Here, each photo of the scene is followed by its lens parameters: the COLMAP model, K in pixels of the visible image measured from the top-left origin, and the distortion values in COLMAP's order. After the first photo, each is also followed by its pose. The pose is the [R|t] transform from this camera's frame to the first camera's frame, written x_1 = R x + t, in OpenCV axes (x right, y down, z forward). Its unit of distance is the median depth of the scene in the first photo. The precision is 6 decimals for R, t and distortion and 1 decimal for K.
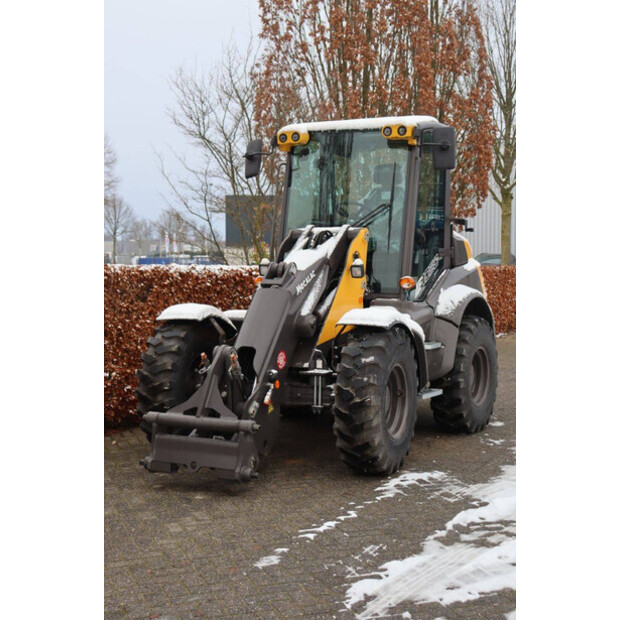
lens RADIAL K [[996.4, 0, 304.5], [0, 996.4, 305.1], [0, 0, 1]] dist [0.115759, 0.000000]
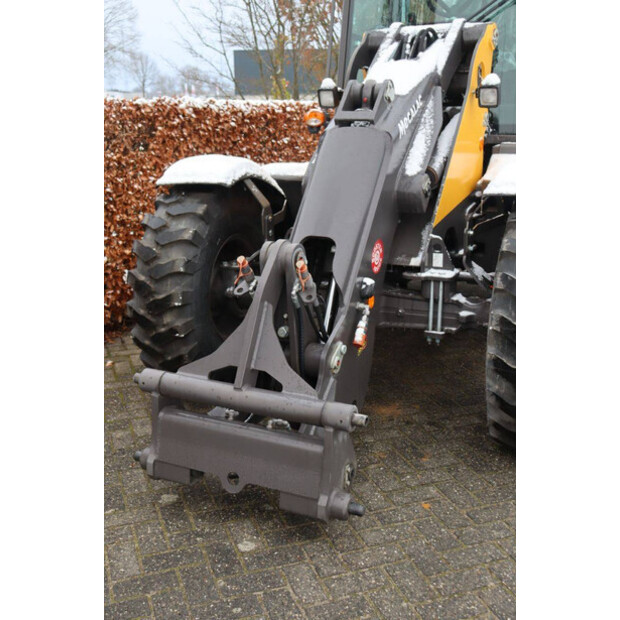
lens RADIAL K [[758.8, 0, 299.6], [0, 758.8, 308.8], [0, 0, 1]] dist [0.010499, 0.000000]
pose [[0.999868, -0.016209, 0.000786, -0.062677], [0.015663, 0.976623, 0.214387, -0.008671], [-0.004243, -0.214346, 0.976749, 0.528373]]
